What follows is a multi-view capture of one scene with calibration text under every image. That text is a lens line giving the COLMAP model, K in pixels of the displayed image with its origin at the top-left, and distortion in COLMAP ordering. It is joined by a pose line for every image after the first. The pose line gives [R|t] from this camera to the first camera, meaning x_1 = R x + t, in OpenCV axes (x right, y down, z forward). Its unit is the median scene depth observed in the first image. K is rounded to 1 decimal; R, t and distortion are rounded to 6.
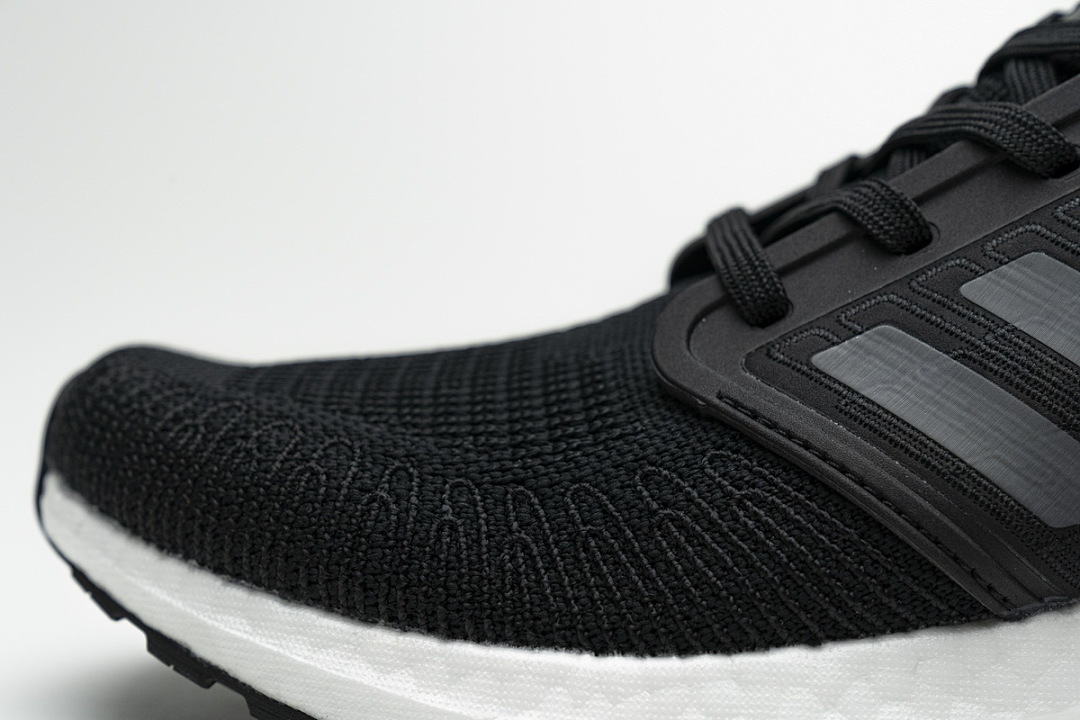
lens RADIAL K [[2055.6, 0, 540.4], [0, 2055.6, 359.1], [0, 0, 1]] dist [0.144664, 0.000000]
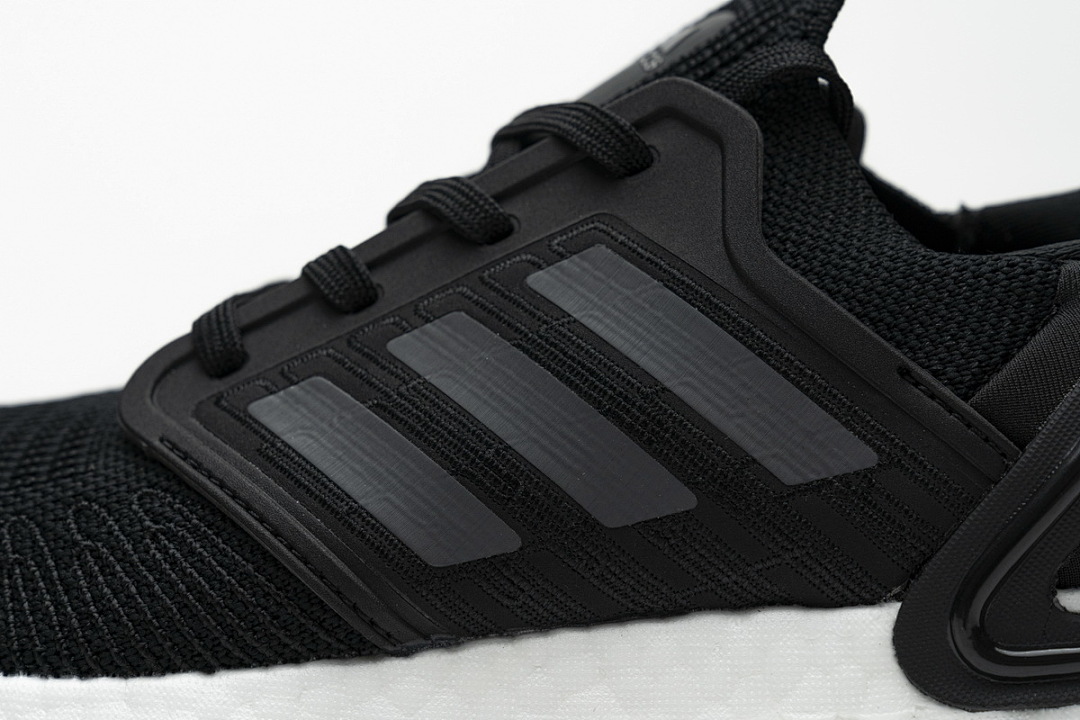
lens RADIAL K [[2055.6, 0, 539.5], [0, 2055.6, 360.4], [0, 0, 1]] dist [0.144664, 0.000000]
pose [[0.990367, 0.021513, -0.136787, 0.437599], [-0.033243, 0.995906, -0.084059, 0.062404], [0.134418, 0.087796, 0.987028, -0.035837]]
